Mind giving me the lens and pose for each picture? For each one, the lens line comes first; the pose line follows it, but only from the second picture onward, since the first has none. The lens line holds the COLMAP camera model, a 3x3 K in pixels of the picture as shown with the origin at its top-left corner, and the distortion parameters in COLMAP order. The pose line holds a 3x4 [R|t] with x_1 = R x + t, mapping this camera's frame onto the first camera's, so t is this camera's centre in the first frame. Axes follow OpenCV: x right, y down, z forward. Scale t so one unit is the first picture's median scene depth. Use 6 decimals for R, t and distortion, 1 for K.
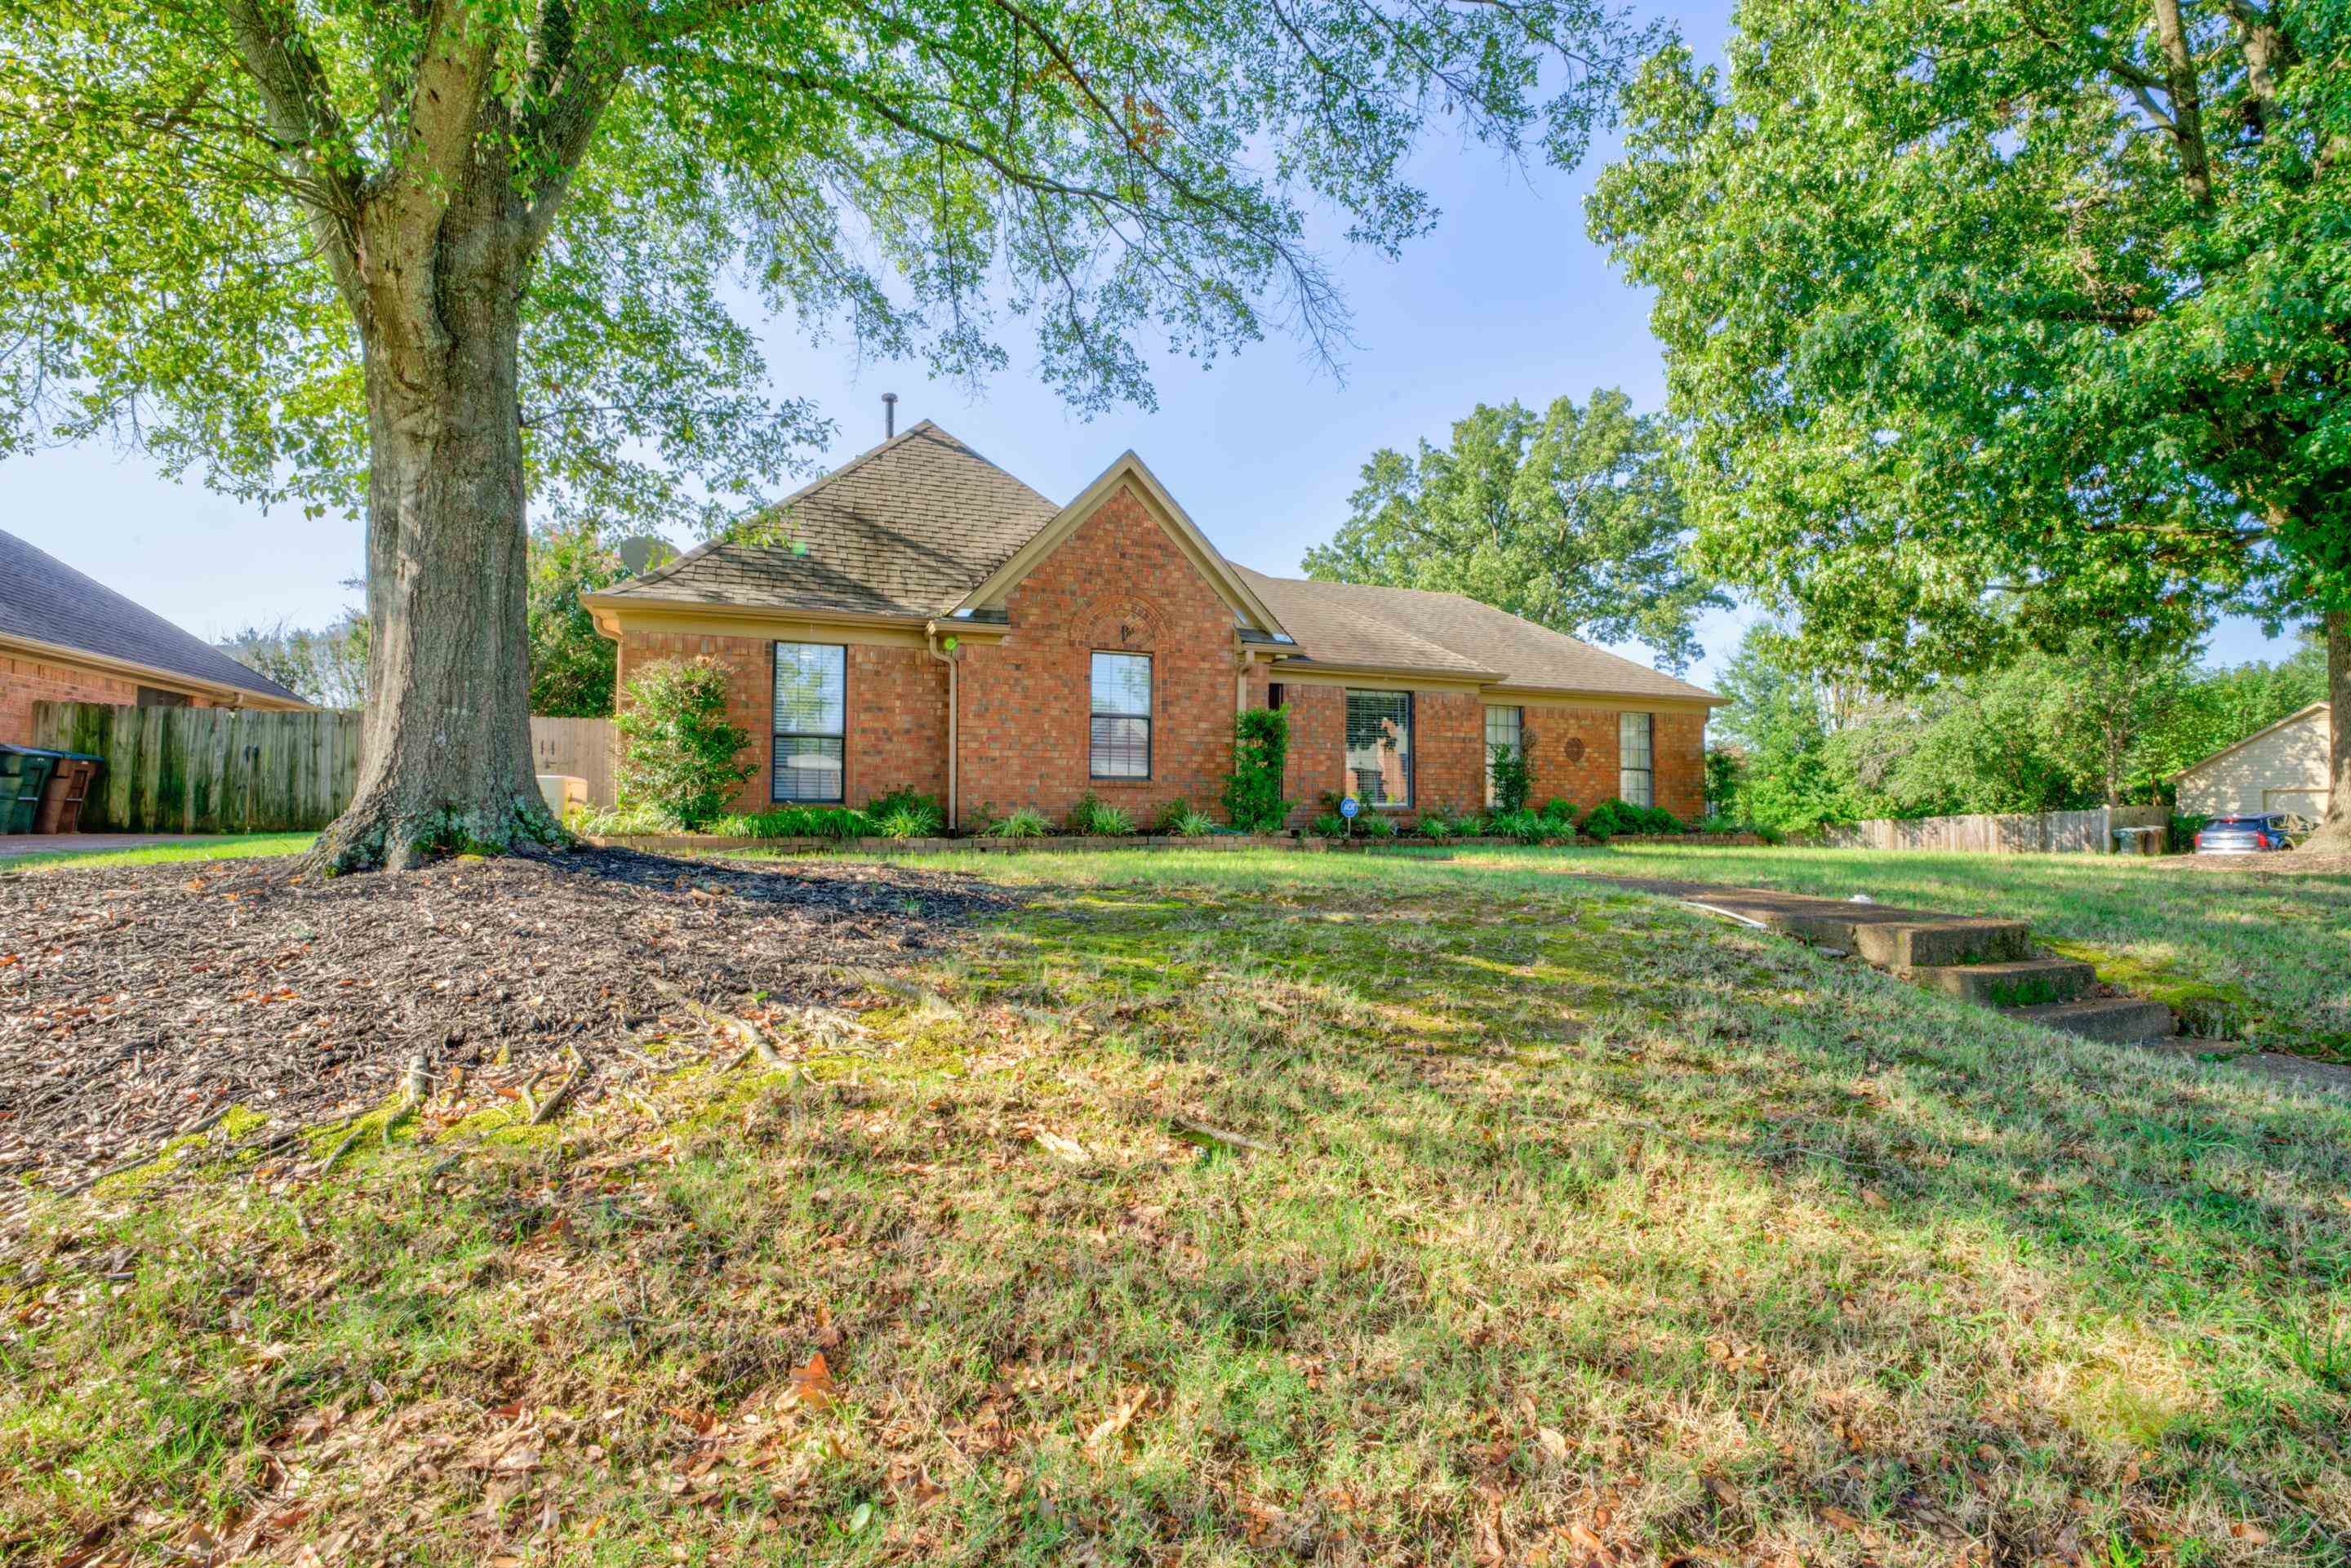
lens RADIAL K [[1031.5, 0, 1187.6], [0, 1031.5, 789.5], [0, 0, 1]] dist [-0.004498, -0.000007]
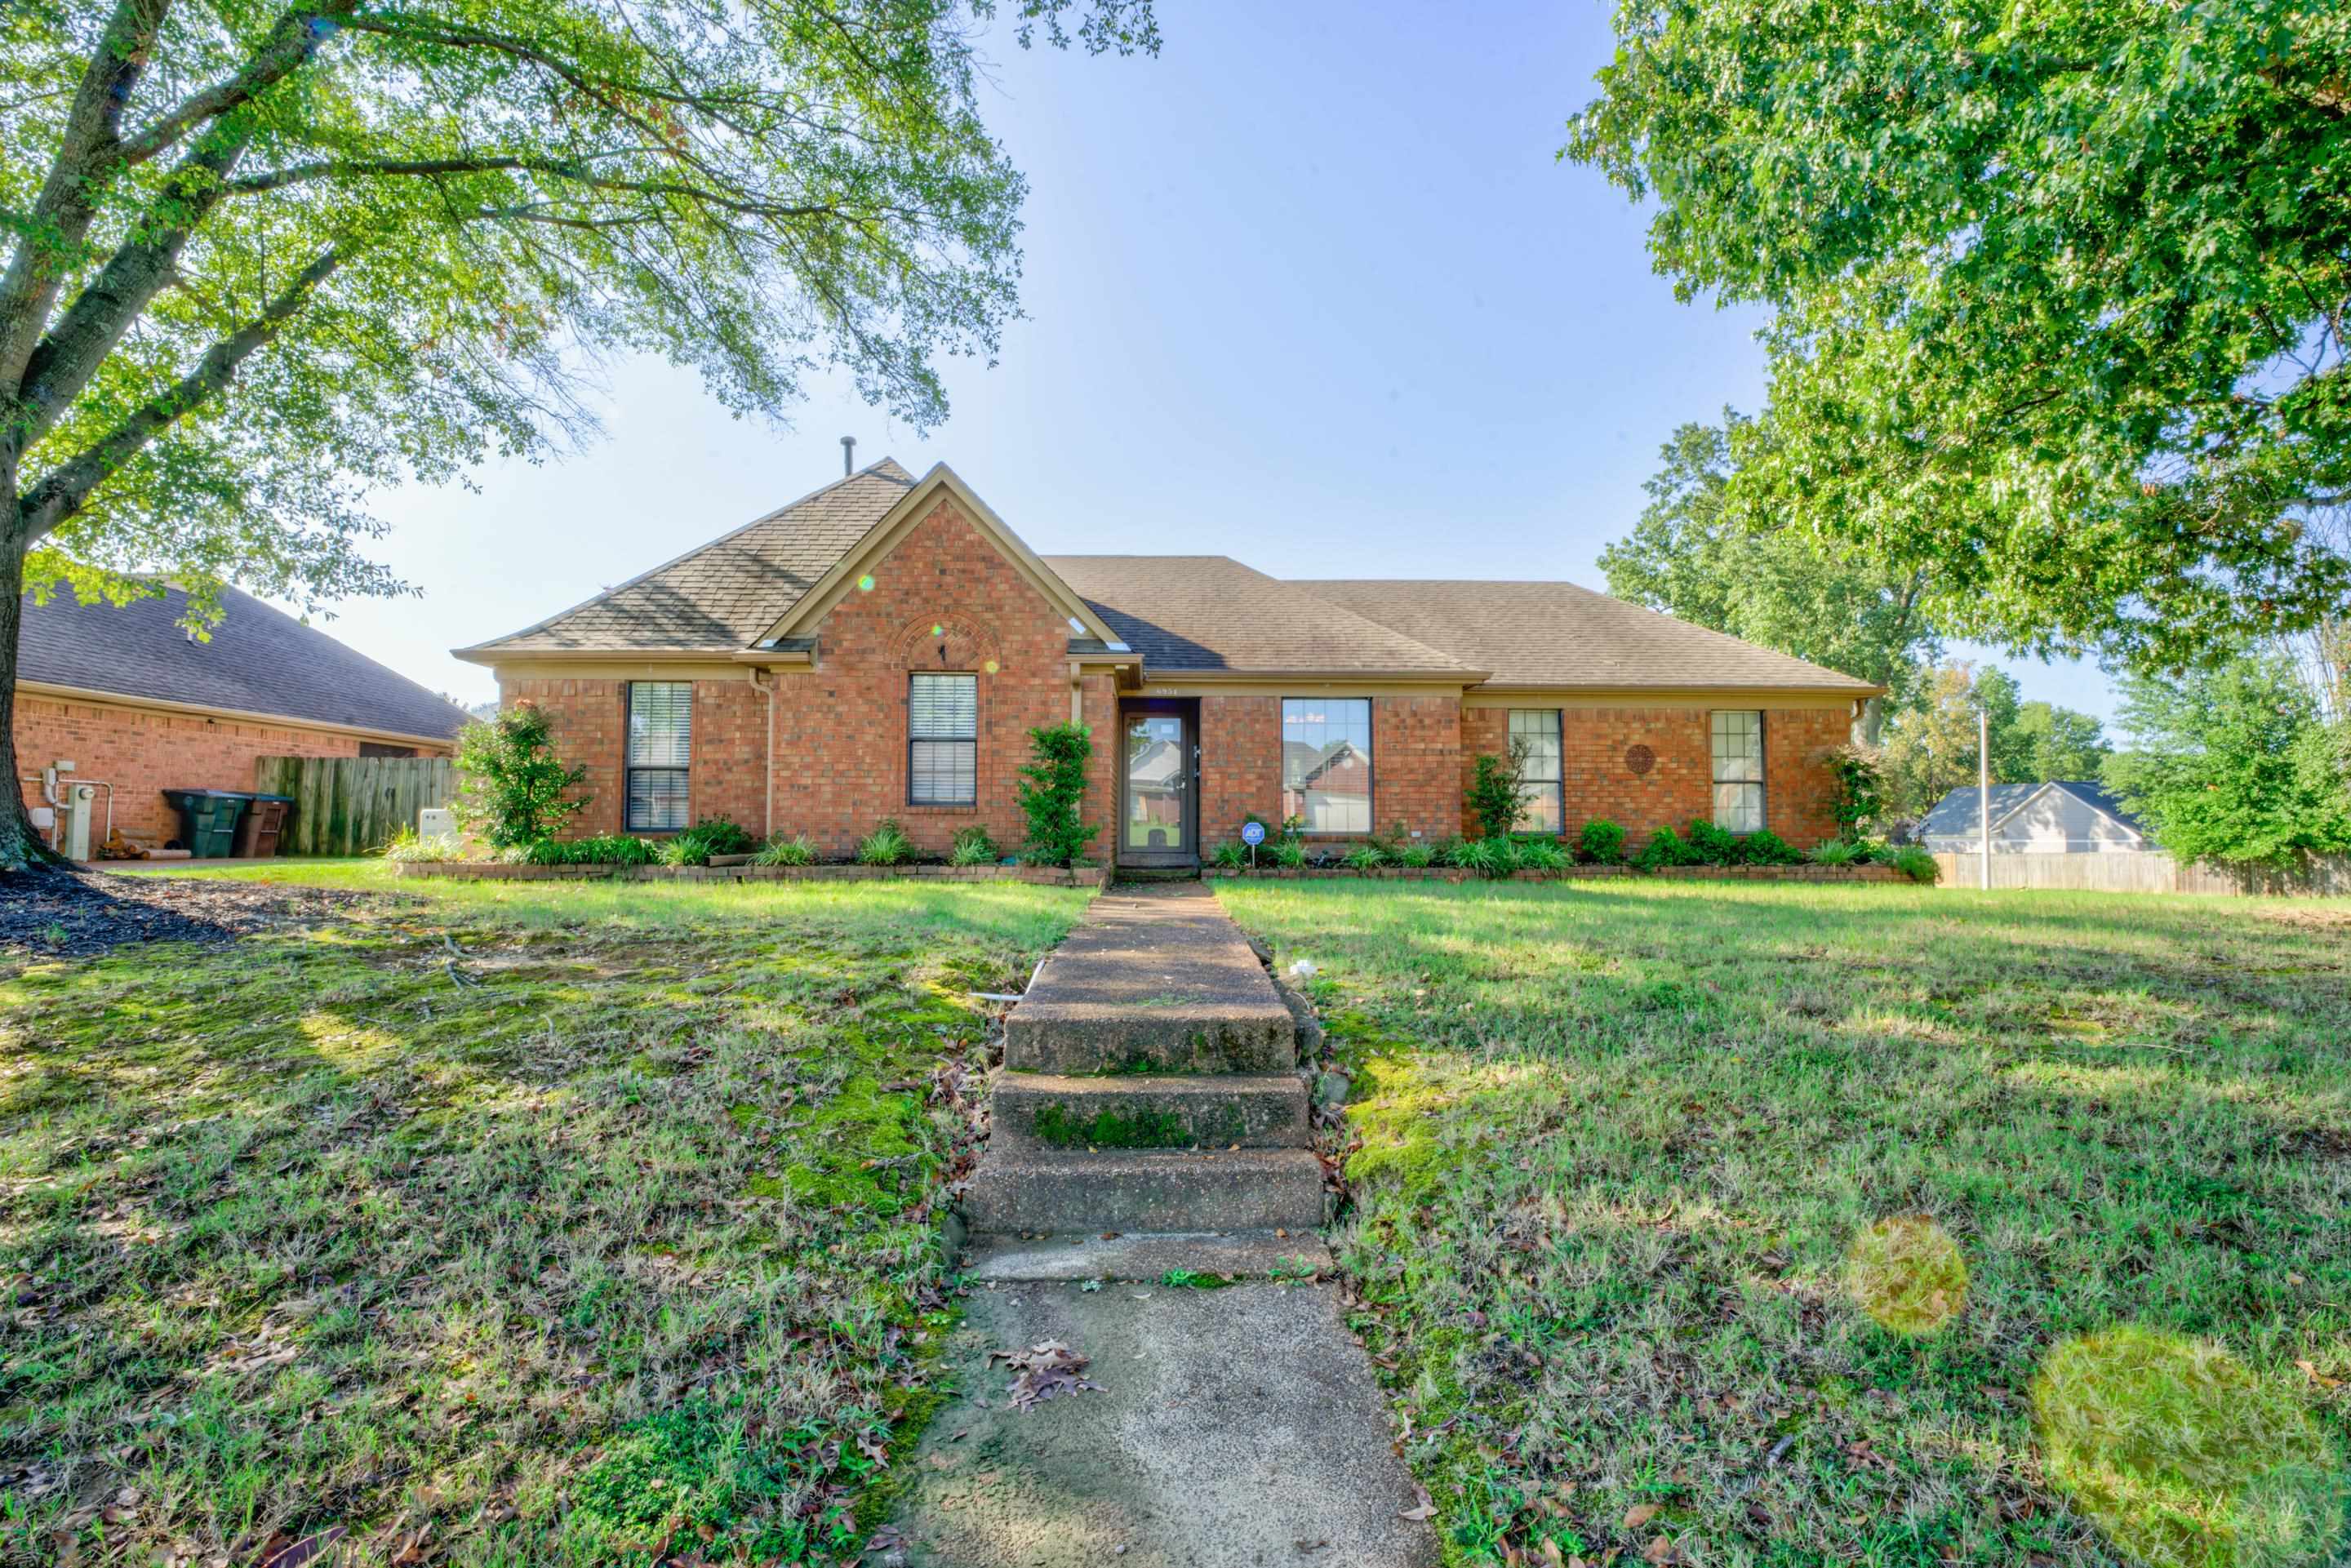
lens RADIAL K [[1031.5, 0, 1175.0], [0, 1031.5, 786.4], [0, 0, 1]] dist [-0.004498, -0.000007]
pose [[0.940064, -0.019455, -0.340441, 0.399153], [0.010595, 0.999556, -0.027866, 0.001114], [0.340832, 0.022589, 0.939853, 0.152792]]
